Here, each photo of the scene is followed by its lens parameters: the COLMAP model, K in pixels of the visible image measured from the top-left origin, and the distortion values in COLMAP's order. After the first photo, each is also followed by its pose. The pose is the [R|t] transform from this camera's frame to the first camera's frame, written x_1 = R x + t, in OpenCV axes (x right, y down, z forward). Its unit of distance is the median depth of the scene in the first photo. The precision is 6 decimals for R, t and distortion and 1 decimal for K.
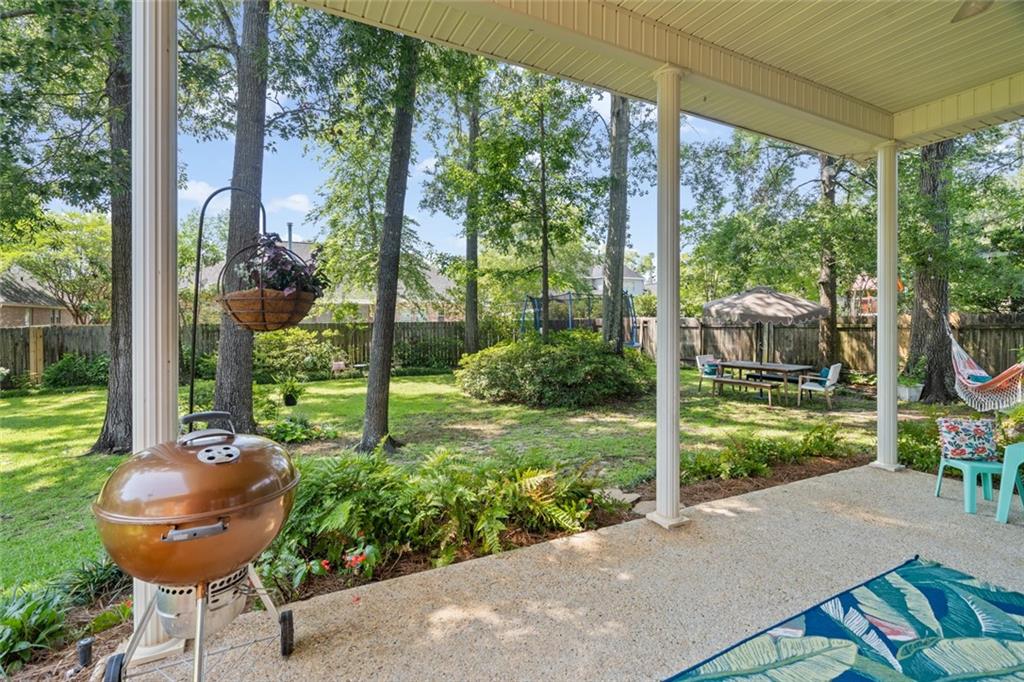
lens RADIAL K [[465.0, 0, 509.1], [0, 465.0, 331.9], [0, 0, 1]] dist [-0.011215, 0.002246]
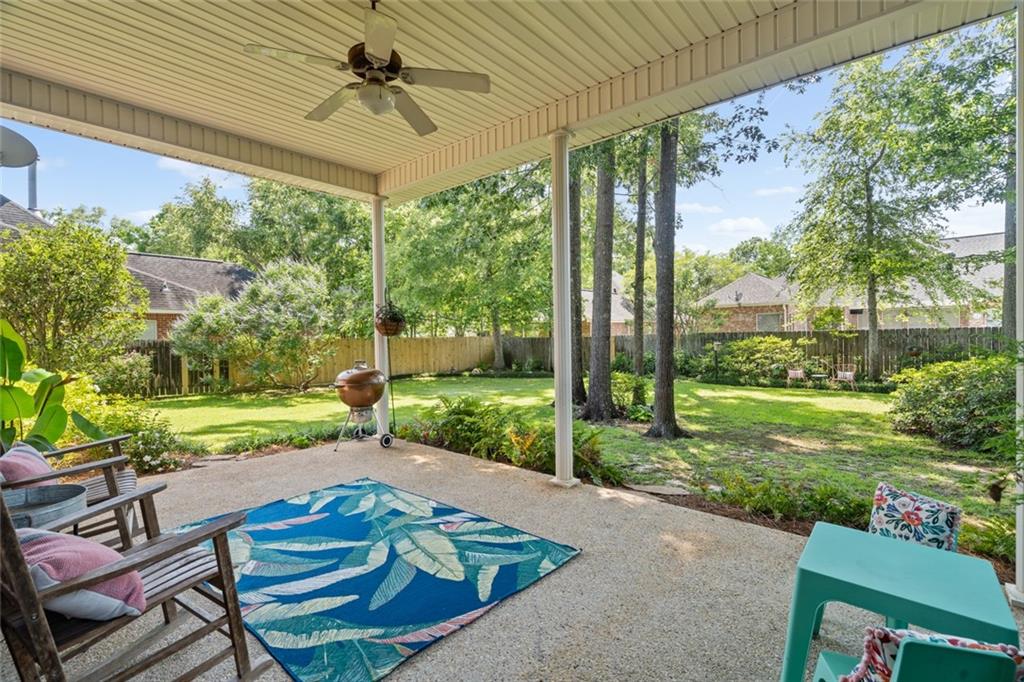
lens RADIAL K [[465.0, 0, 512.4], [0, 465.0, 340.0], [0, 0, 1]] dist [-0.011215, 0.002246]
pose [[0.380825, 0.003981, -0.924639, 2.095647], [-0.005264, 0.999984, 0.002137, 0.008222], [0.924632, 0.004053, 0.380839, 0.524749]]
